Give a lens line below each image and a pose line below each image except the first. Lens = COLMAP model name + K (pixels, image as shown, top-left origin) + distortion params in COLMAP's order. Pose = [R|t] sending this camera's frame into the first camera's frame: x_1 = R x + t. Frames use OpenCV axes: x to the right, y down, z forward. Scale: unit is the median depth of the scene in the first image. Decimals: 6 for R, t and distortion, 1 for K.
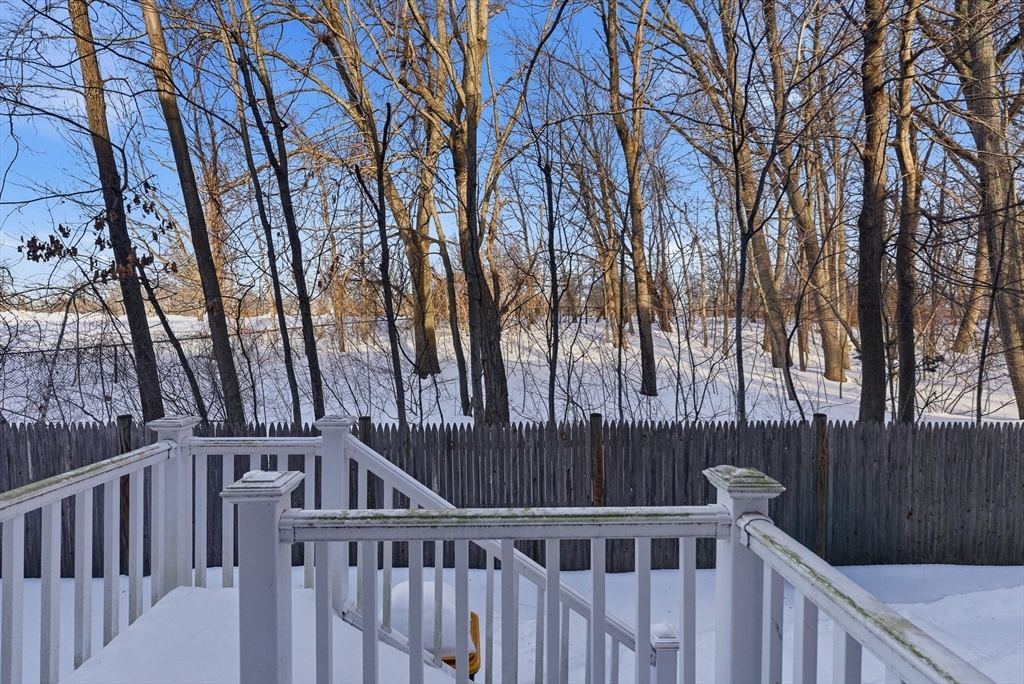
lens RADIAL K [[473.2, 0, 500.0], [0, 473.2, 332.2], [0, 0, 1]] dist [-0.000779, 0.000407]
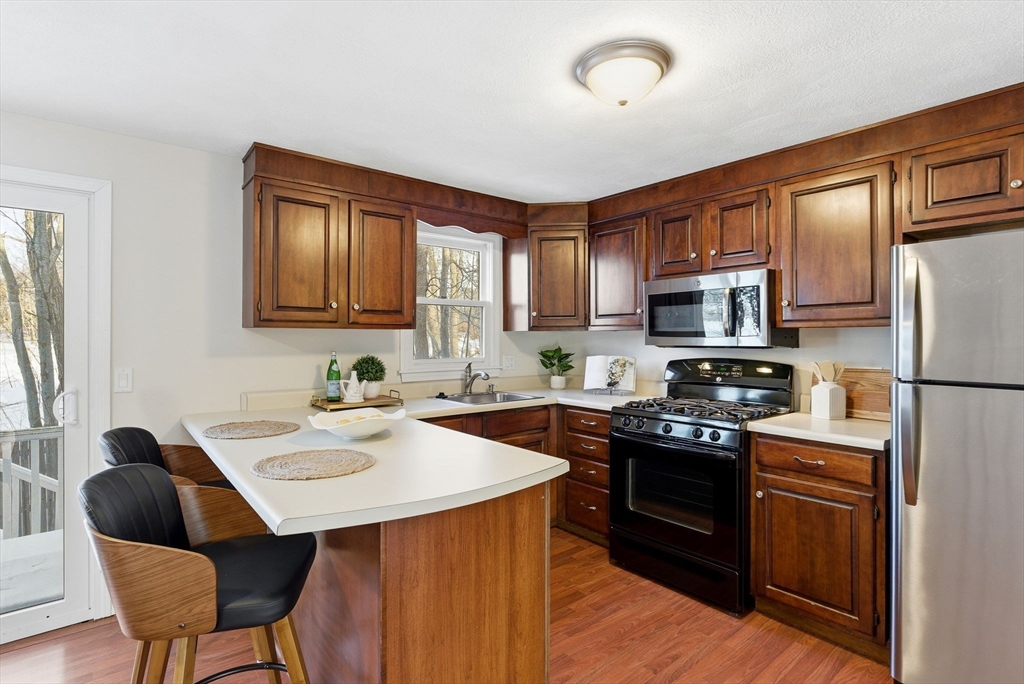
lens RADIAL K [[512.9, 0, 504.9], [0, 512.9, 335.3], [0, 0, 1]] dist [-0.008901, 0.003410]
pose [[0.785751, 0.000570, 0.618543, 0.043844], [0.010547, 0.999842, -0.014320, -0.003942], [-0.618453, 0.017776, 0.785621, -0.514230]]
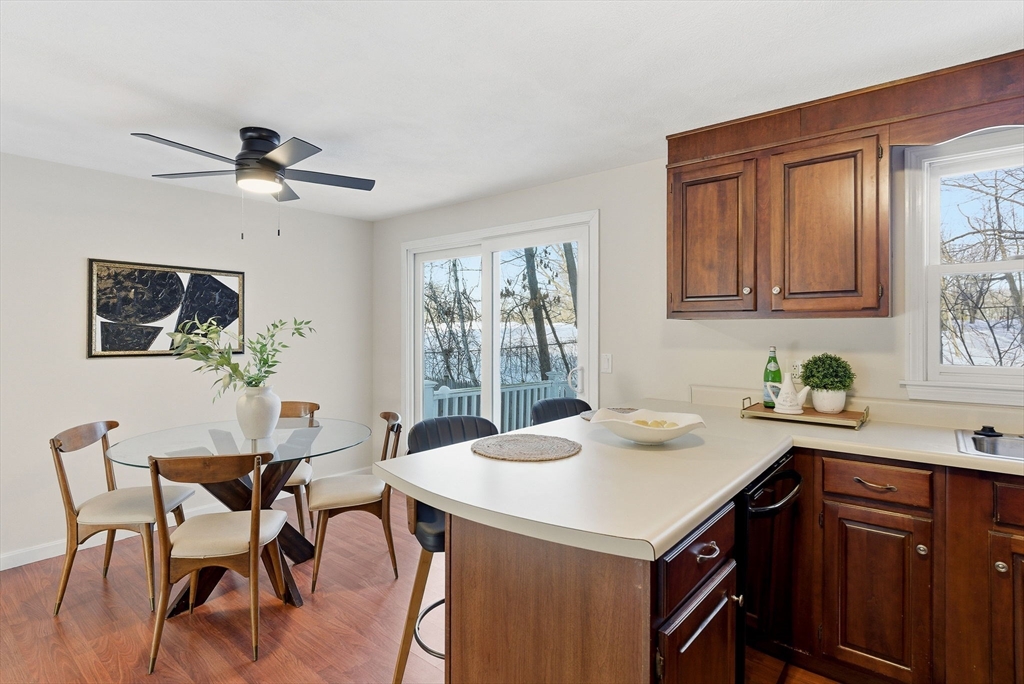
lens RADIAL K [[512.9, 0, 509.5], [0, 512.9, 329.3], [0, 0, 1]] dist [-0.008901, 0.003410]
pose [[0.759049, -0.001590, -0.651031, 0.339978], [-0.010670, 0.999832, -0.014882, -0.002535], [0.650946, 0.018243, 0.758905, -0.460948]]
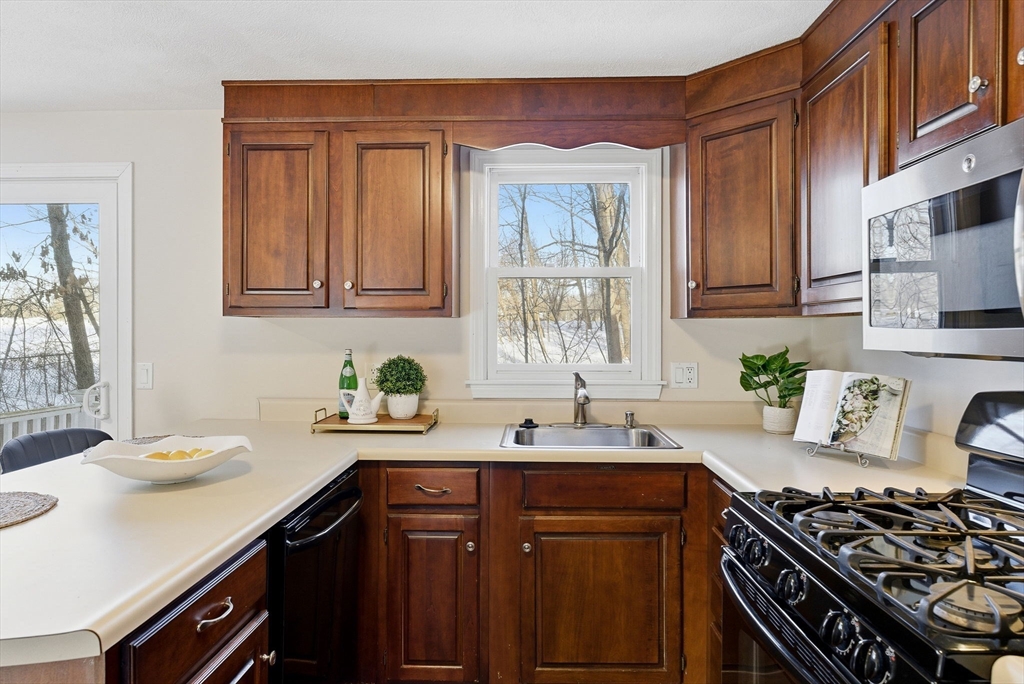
lens RADIAL K [[613.7, 0, 509.2], [0, 613.7, 335.2], [0, 0, 1]] dist [-0.010674, 0.004967]
pose [[0.998689, 0.000396, -0.051182, 0.369842], [-0.000859, 0.999959, -0.009024, -0.003003], [0.051176, 0.009056, 0.998649, -0.438899]]
